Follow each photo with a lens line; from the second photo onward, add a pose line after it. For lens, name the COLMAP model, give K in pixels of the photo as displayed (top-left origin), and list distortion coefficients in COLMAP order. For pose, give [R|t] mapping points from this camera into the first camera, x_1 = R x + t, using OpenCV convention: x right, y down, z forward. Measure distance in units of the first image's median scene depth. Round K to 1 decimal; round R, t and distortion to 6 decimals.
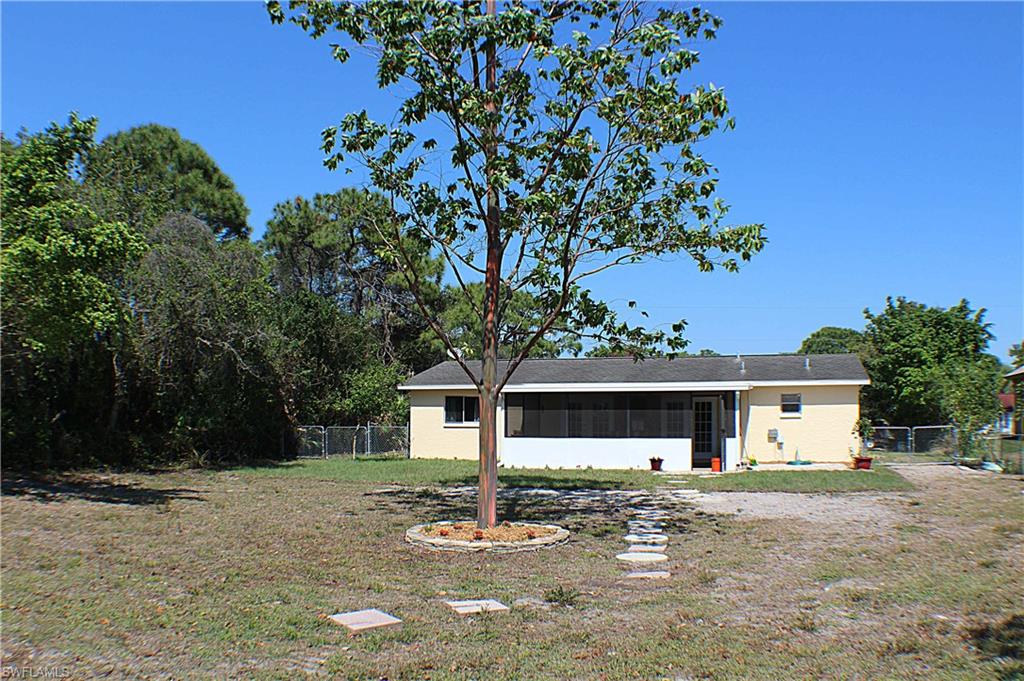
lens RADIAL K [[873.6, 0, 512.8], [0, 873.6, 370.2], [0, 0, 1]] dist [-0.324550, 0.101806]
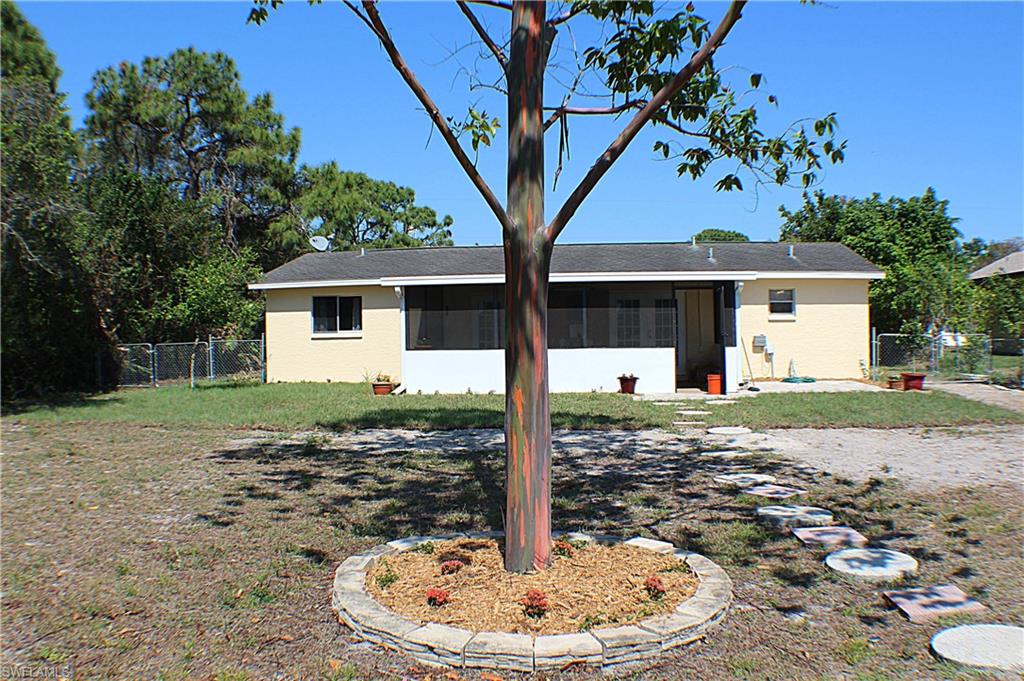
lens RADIAL K [[873.6, 0, 512.8], [0, 873.6, 370.2], [0, 0, 1]] dist [-0.324550, 0.101806]
pose [[0.982038, -0.025074, 0.187011, -0.047948], [0.006104, 0.994834, 0.101329, 0.018909], [-0.188586, -0.098367, 0.977118, 0.252131]]
